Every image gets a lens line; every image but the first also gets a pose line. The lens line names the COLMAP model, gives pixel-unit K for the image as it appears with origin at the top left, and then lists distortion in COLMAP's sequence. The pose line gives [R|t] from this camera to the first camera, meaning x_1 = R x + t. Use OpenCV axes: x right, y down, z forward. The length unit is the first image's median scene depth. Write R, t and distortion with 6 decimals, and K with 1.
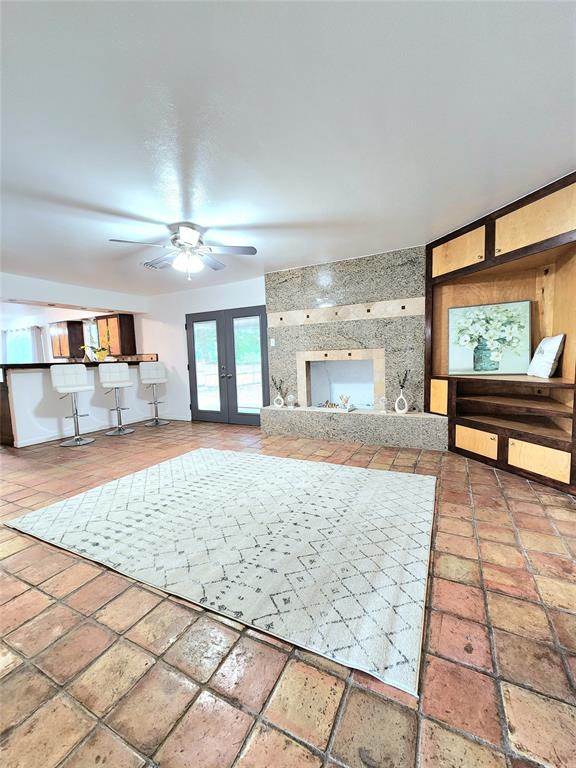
lens RADIAL K [[311.5, 0, 295.2], [0, 311.5, 383.7], [0, 0, 1]] dist [-0.009244, -0.001823]
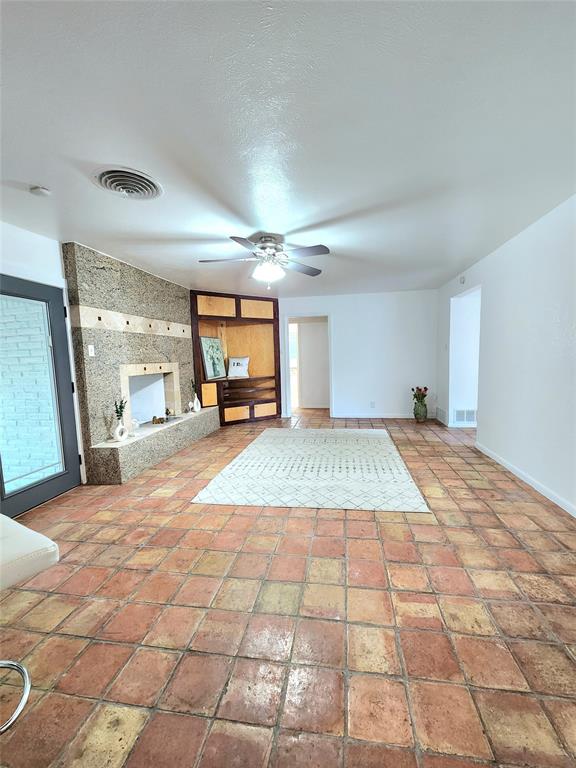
lens RADIAL K [[311.5, 0, 294.9], [0, 311.5, 385.0], [0, 0, 1]] dist [-0.009244, -0.001823]
pose [[-0.292407, -0.047795, 0.955099, -1.039900], [0.117610, 0.989371, 0.085517, -0.080781], [-0.949034, 0.137335, -0.283678, 0.971521]]
